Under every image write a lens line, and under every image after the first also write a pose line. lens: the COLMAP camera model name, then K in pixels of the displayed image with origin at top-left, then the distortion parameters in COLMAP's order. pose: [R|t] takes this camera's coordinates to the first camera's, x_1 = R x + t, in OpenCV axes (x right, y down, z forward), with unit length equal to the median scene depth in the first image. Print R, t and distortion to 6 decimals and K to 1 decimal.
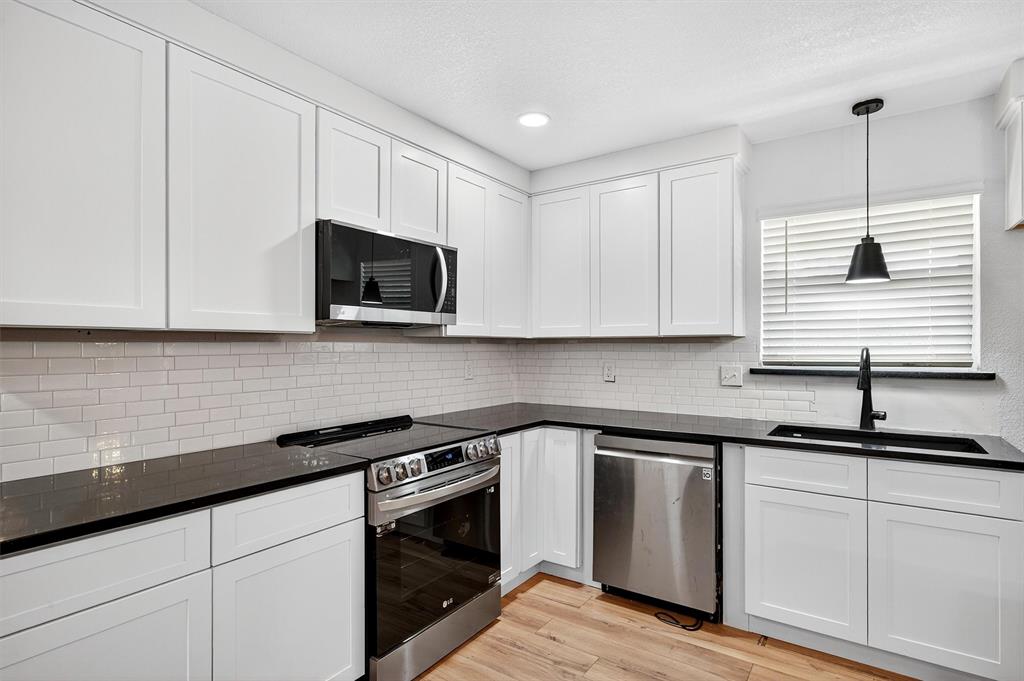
lens RADIAL K [[516.1, 0, 509.9], [0, 516.1, 350.8], [0, 0, 1]] dist [0.001911, -0.000003]
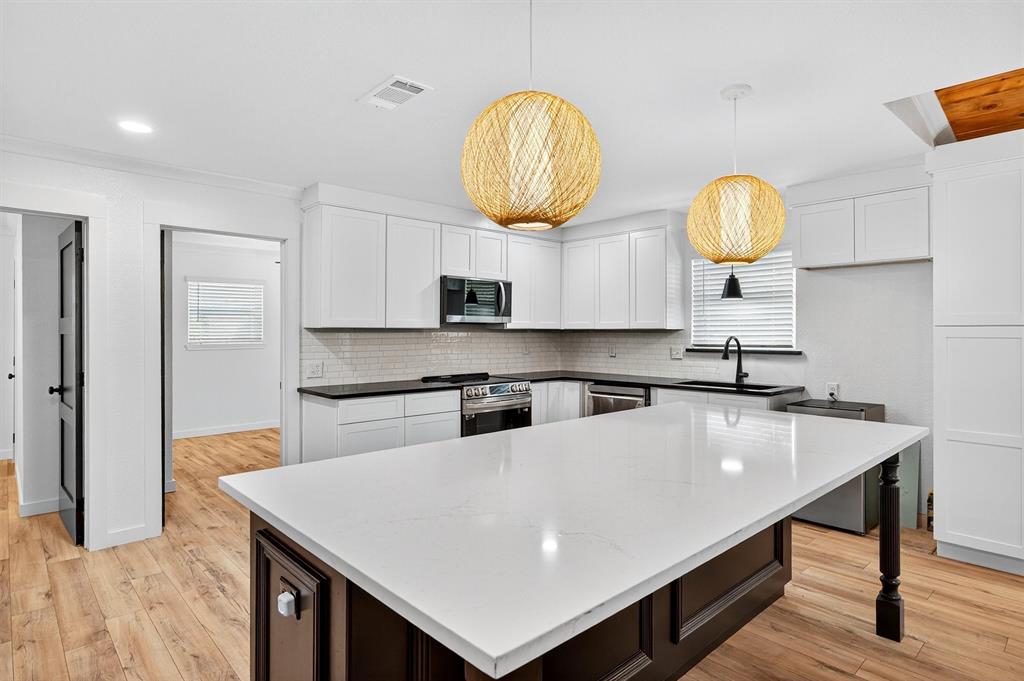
lens RADIAL K [[538.7, 0, 512.0], [0, 538.7, 340.5], [0, 0, 1]] dist [0.000665, 0.000055]
pose [[0.977951, 0.007114, -0.208714, 0.315124], [-0.005518, 0.999951, 0.008230, -0.002840], [0.208762, -0.006897, 0.977942, -0.925070]]
